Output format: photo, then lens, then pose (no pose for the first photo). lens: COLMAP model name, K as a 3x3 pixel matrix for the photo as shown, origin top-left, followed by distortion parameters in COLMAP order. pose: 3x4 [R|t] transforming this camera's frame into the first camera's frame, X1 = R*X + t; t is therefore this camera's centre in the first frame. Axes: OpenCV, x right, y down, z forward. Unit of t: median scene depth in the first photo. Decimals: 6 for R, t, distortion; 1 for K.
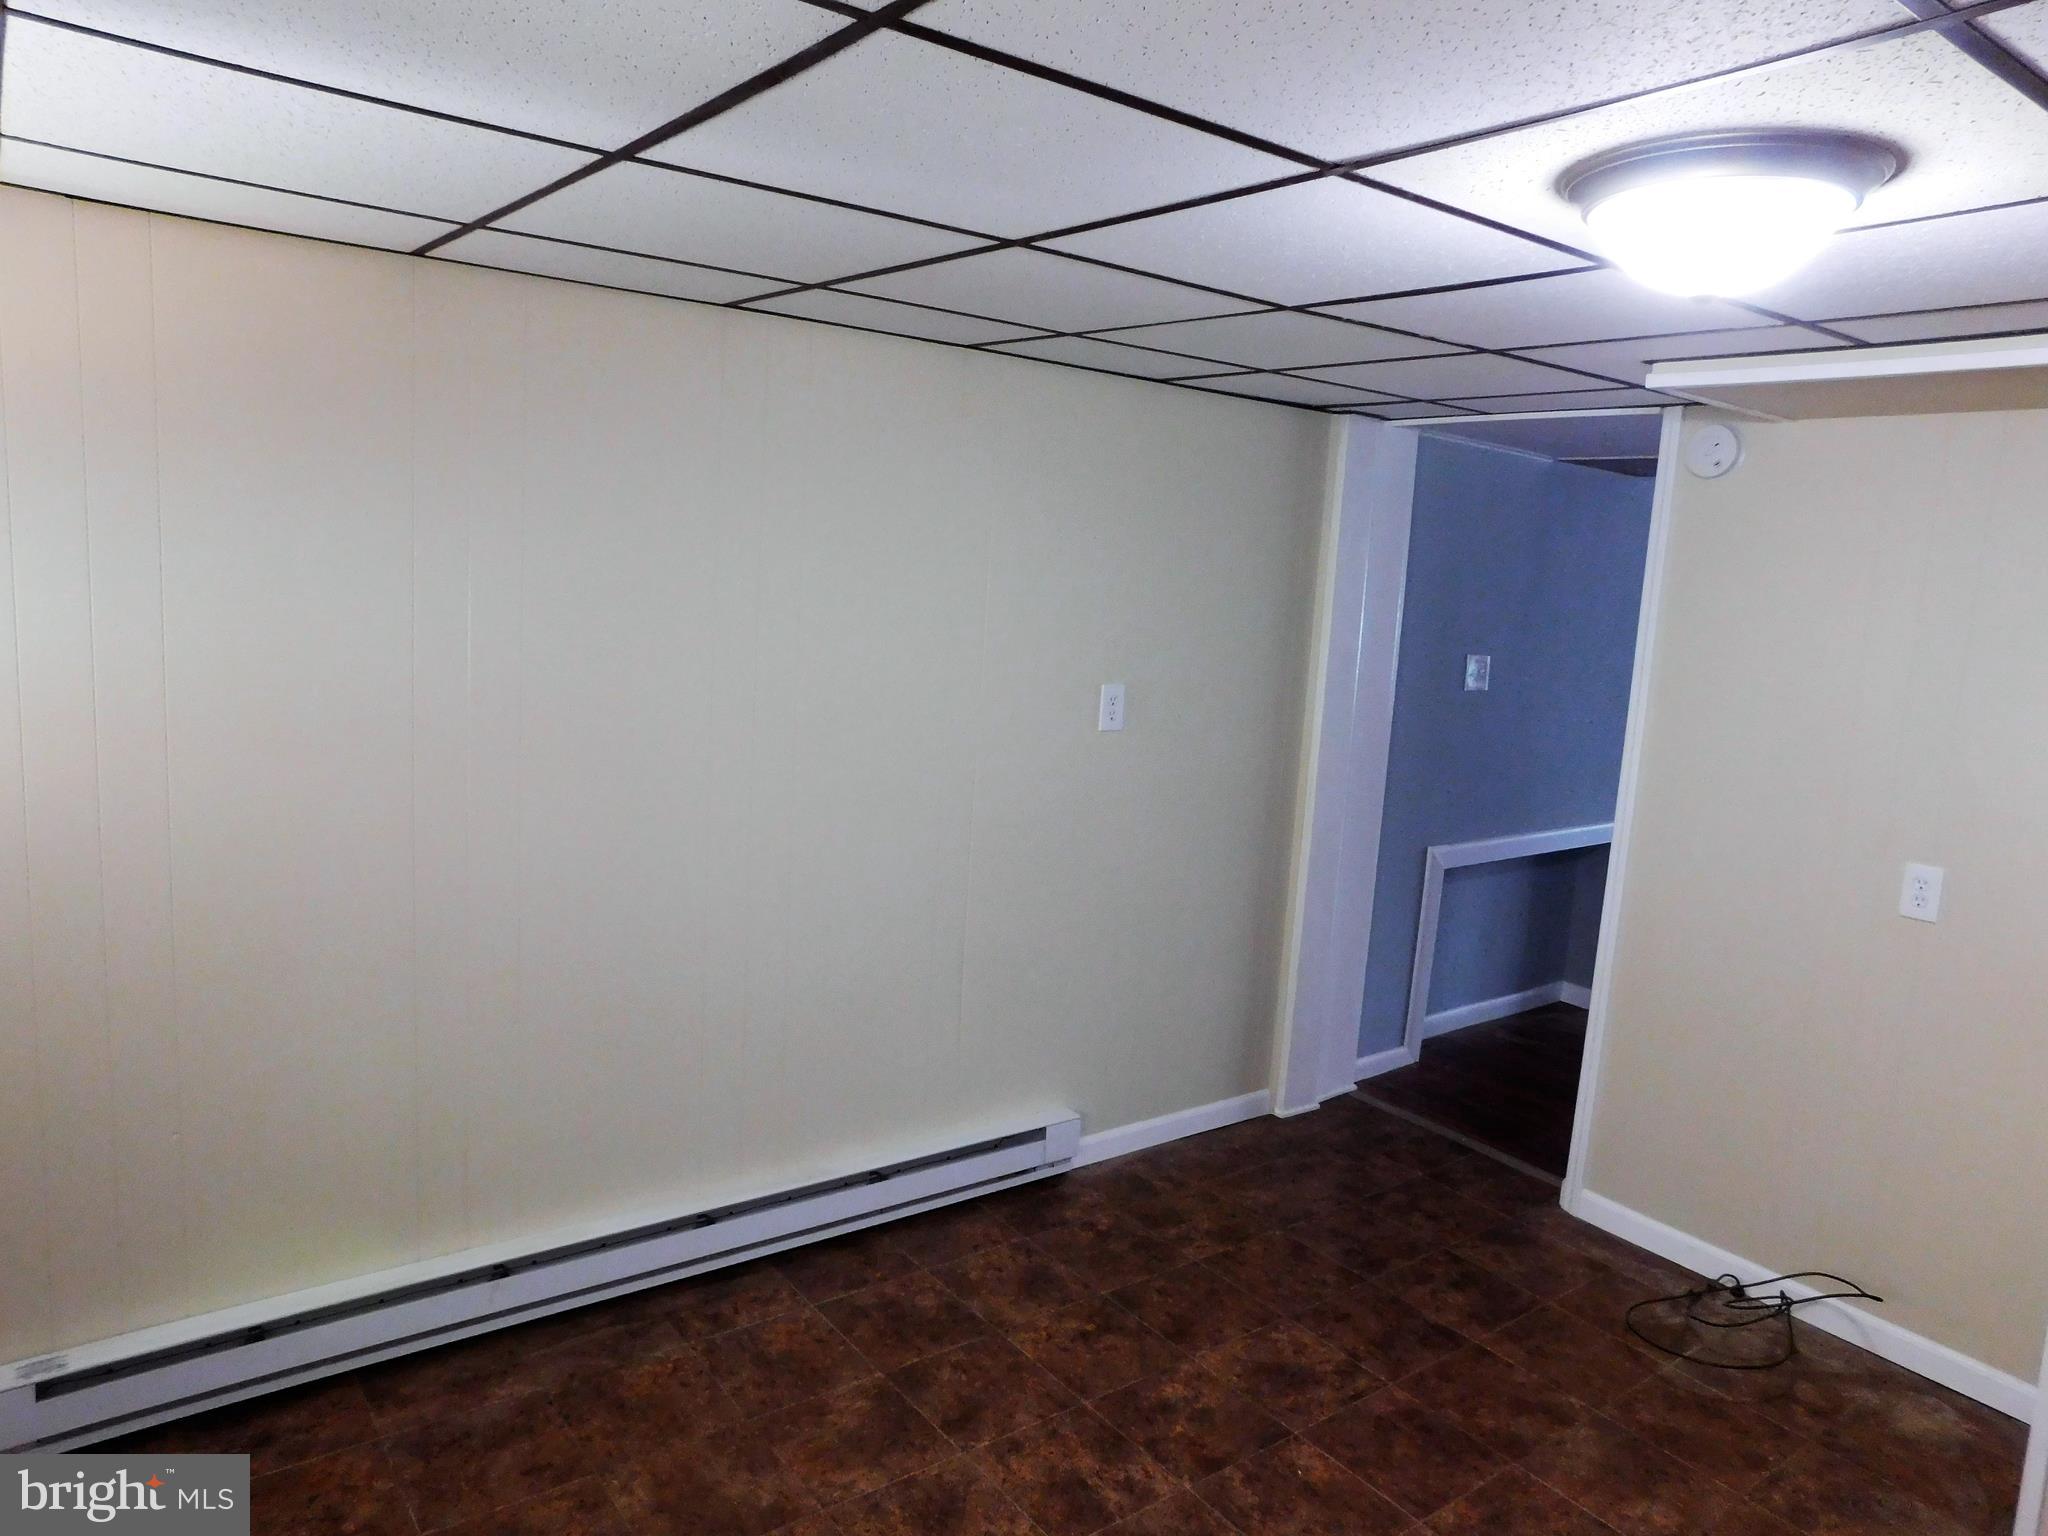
lens RADIAL K [[1358.9, 0, 1024.0], [0, 1358.9, 768.0], [0, 0, 1]] dist [-0.084398, 0.071837]
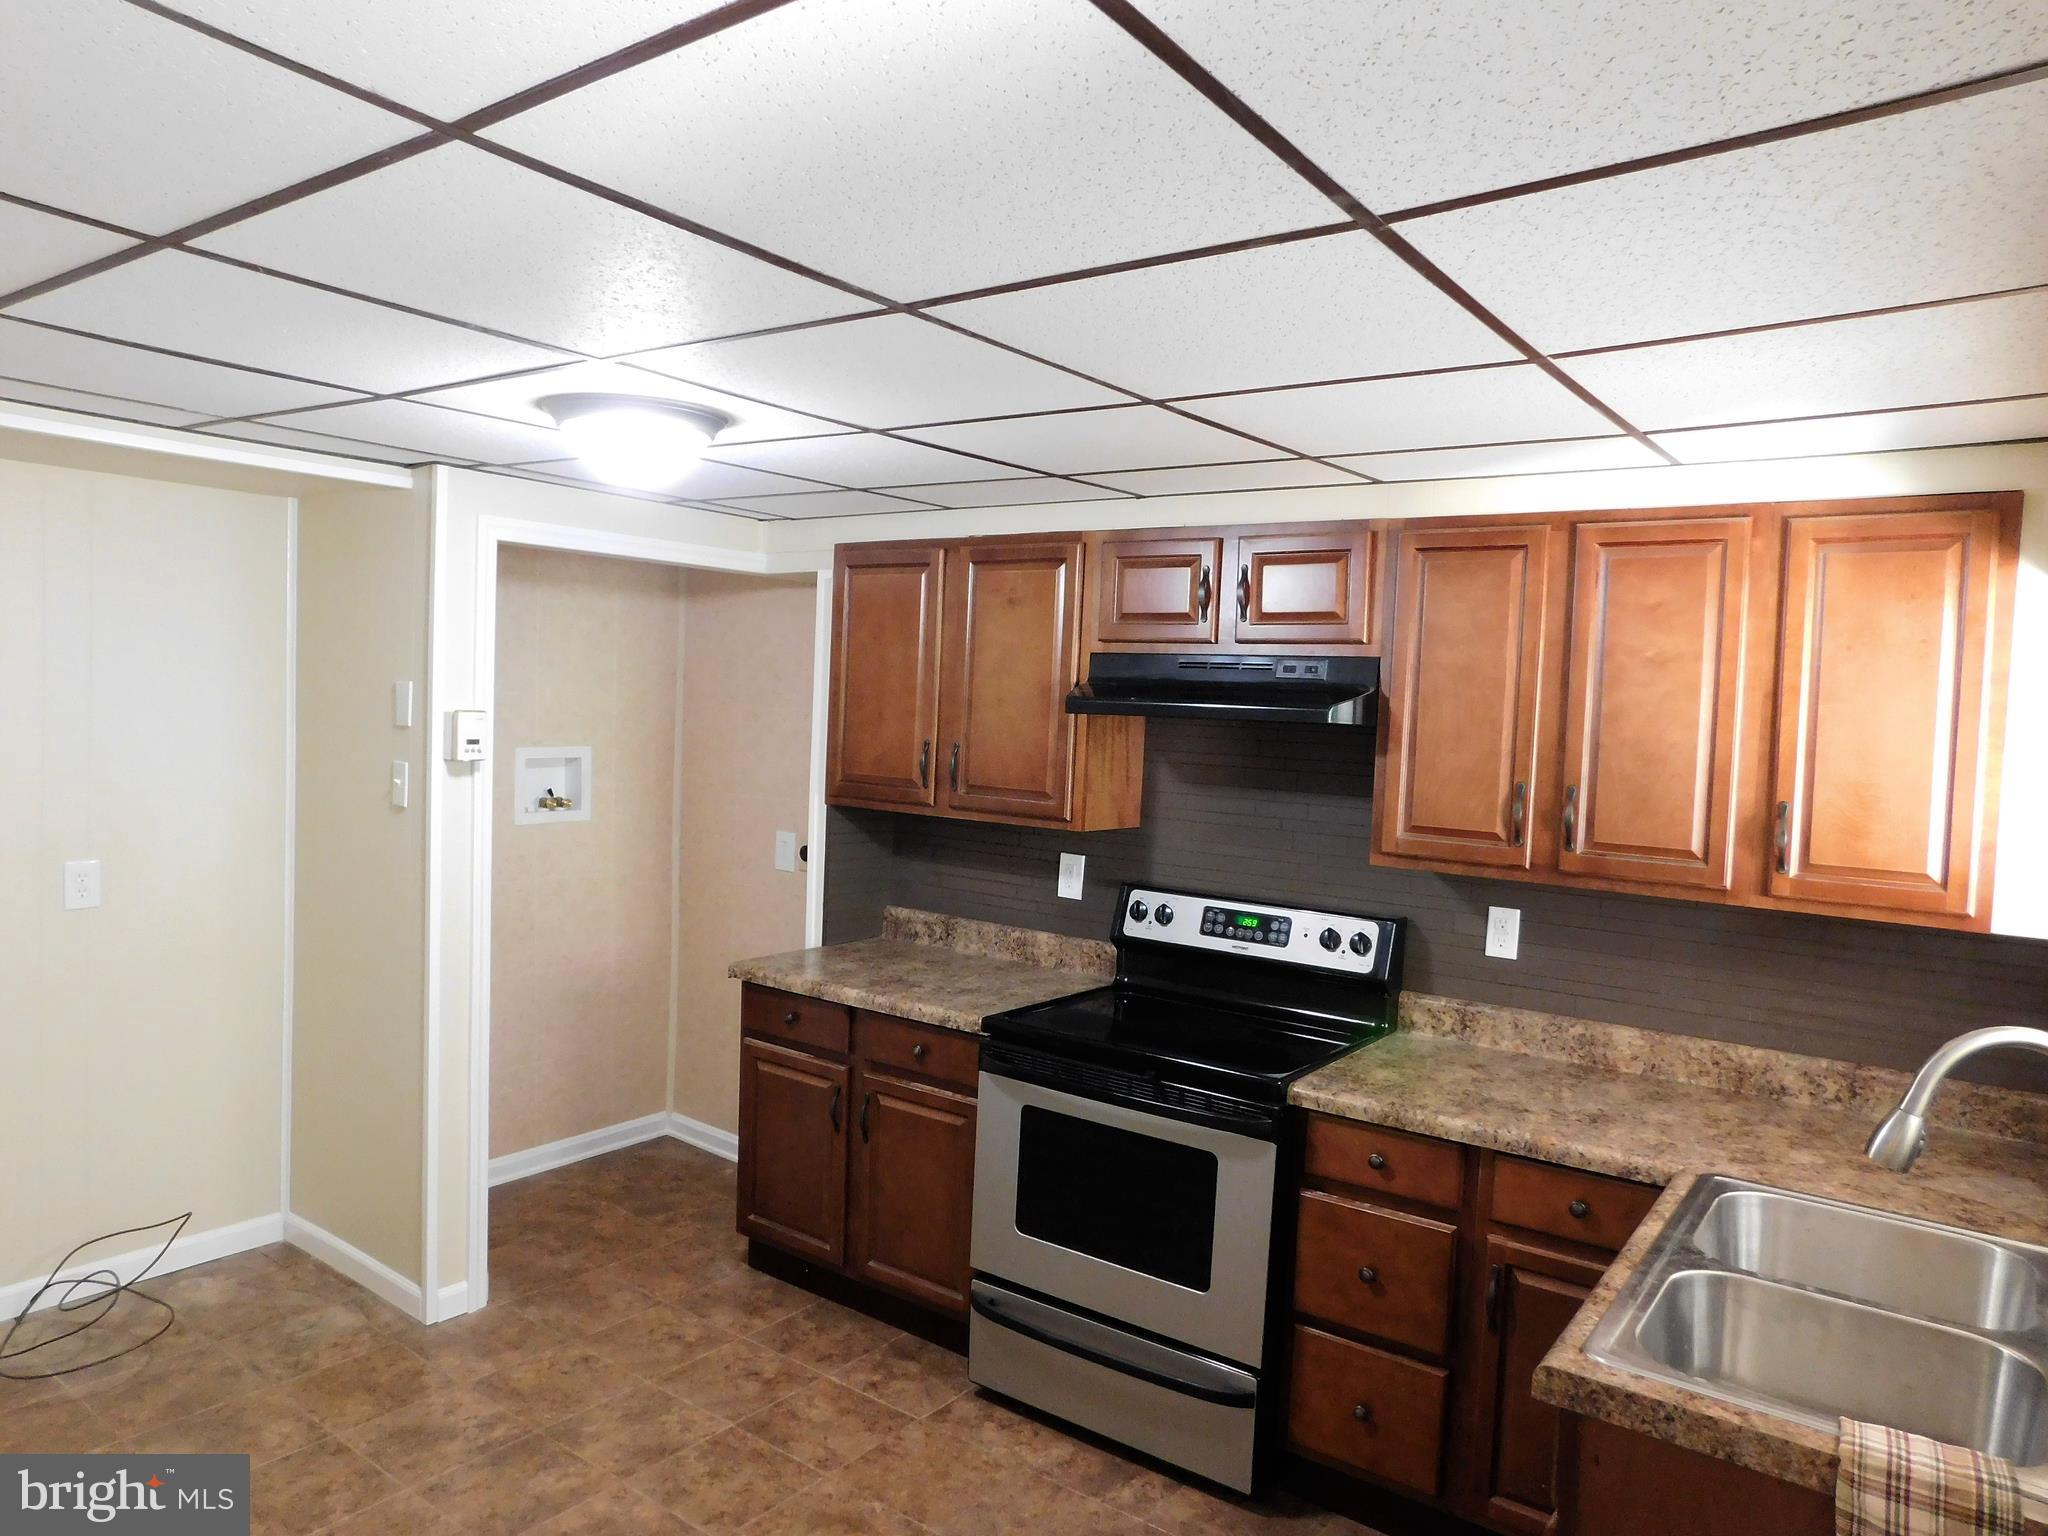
lens RADIAL K [[1371.9, 0, 1029.9], [0, 1371.9, 764.9], [0, 0, 1]] dist [-0.066699, 0.061193]
pose [[-0.284112, -0.124304, 0.950699, -0.621531], [0.080897, 0.984917, 0.152953, -0.113878], [-0.955372, 0.120364, -0.269771, 0.506771]]
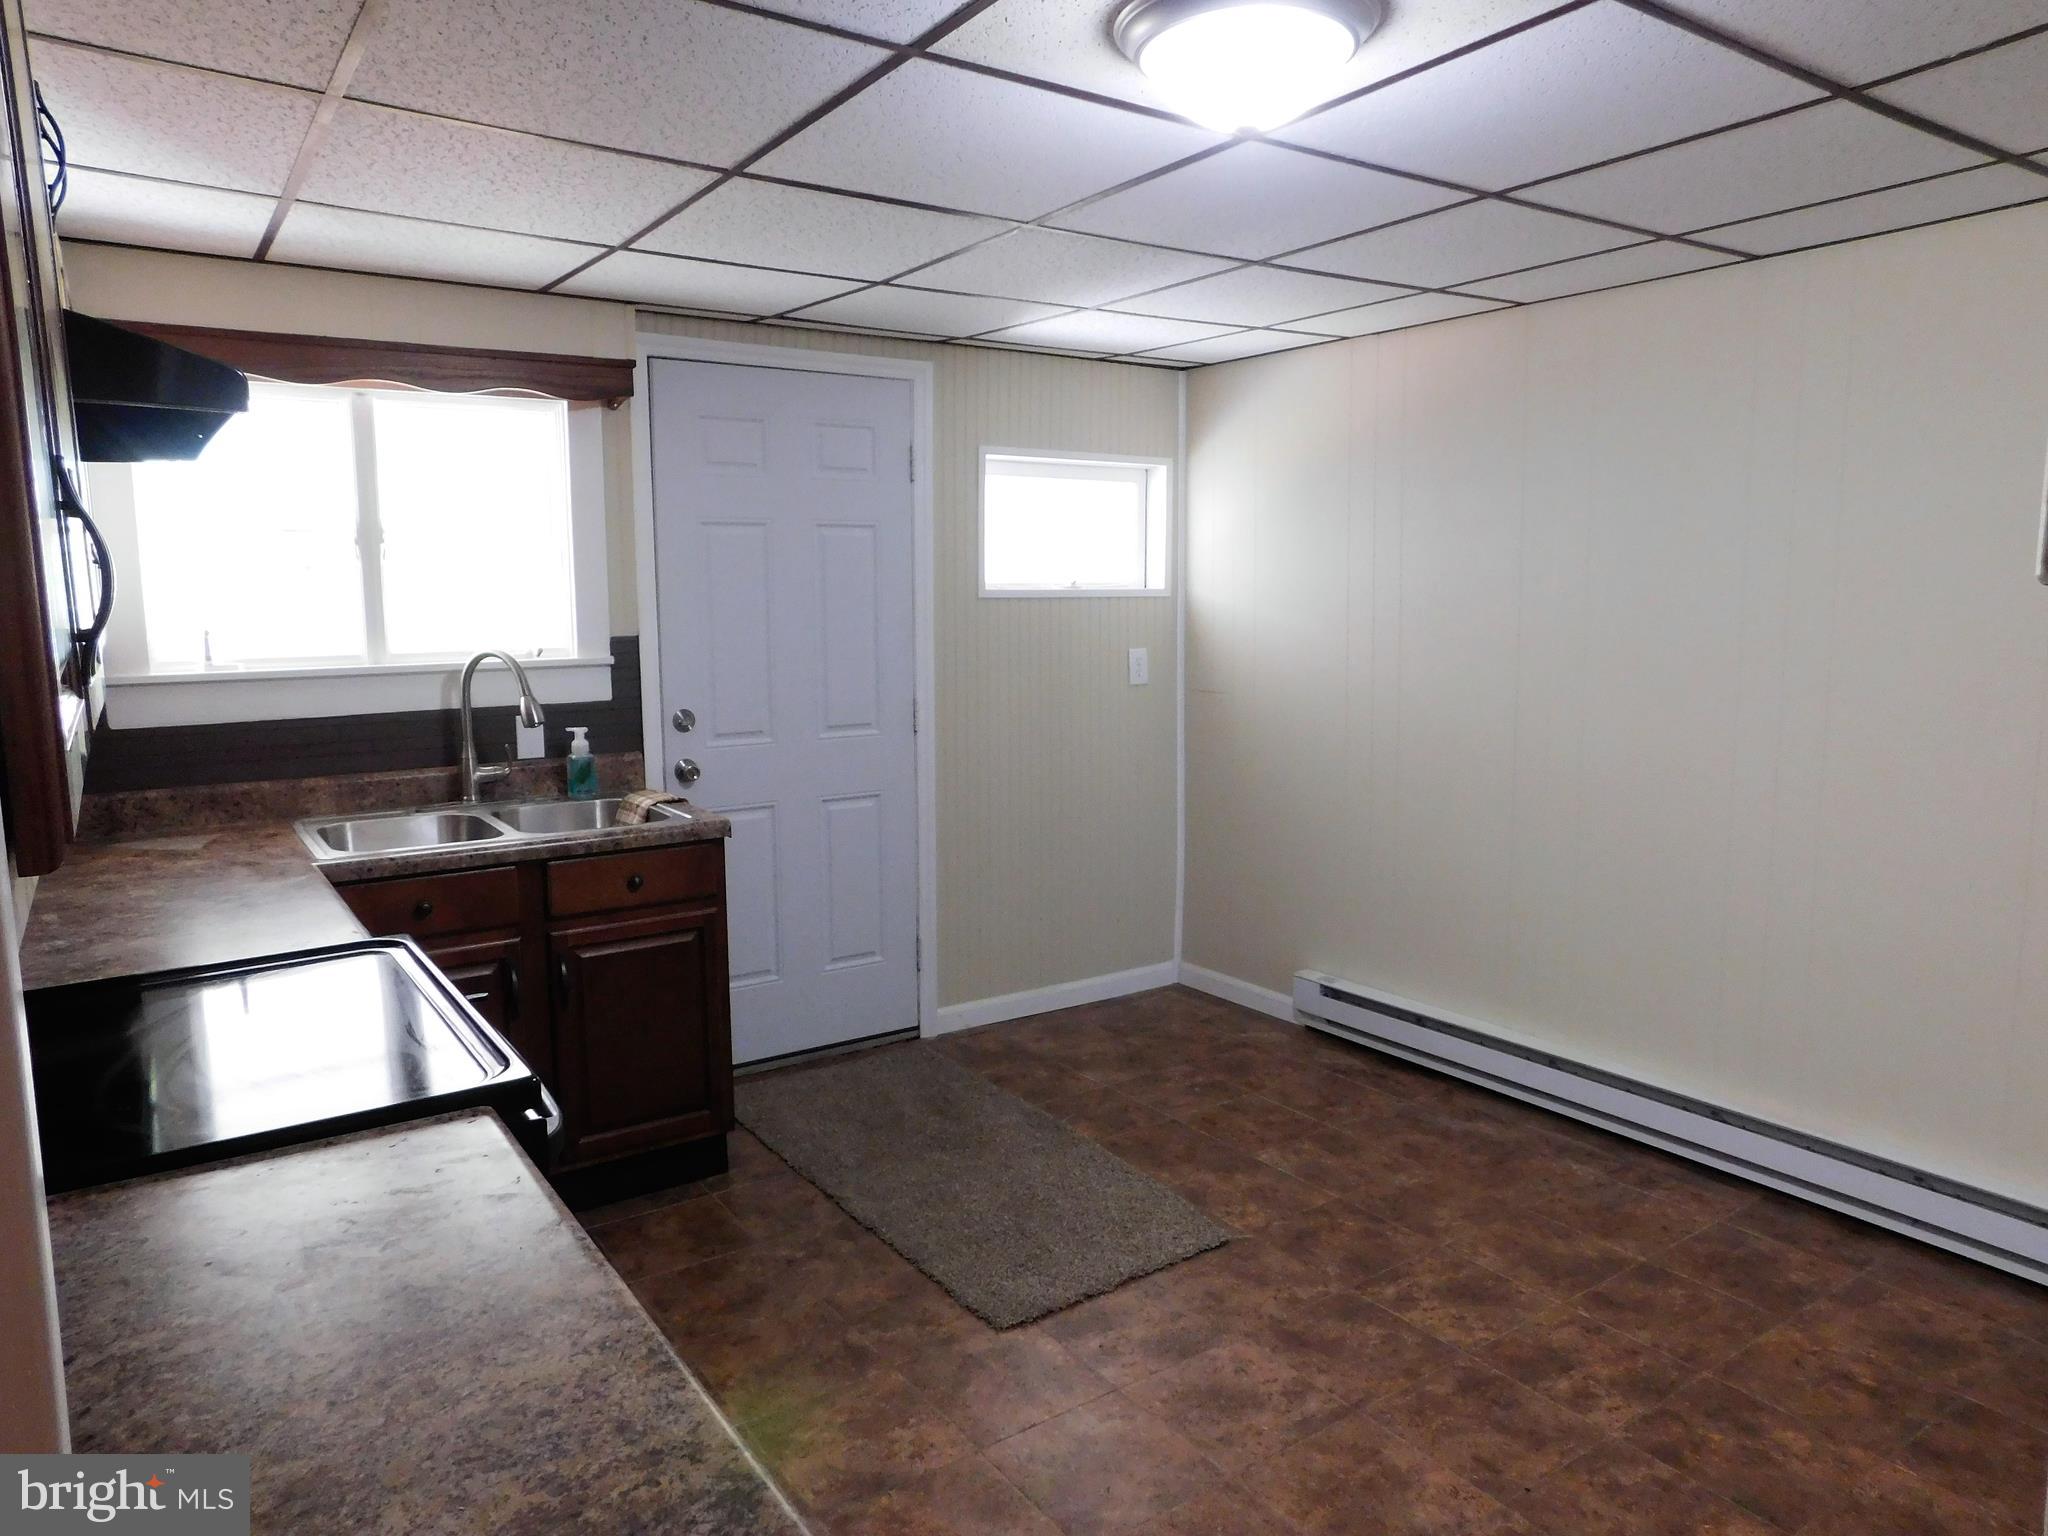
lens RADIAL K [[1343.0, 0, 1028.6], [0, 1343.0, 761.8], [0, 0, 1]] dist [-0.076851, 0.057175]
pose [[-0.041259, 0.072040, -0.996548, 0.831438], [-0.144167, 0.986531, 0.077284, 0.054611], [0.988693, 0.146858, -0.030317, 0.457771]]
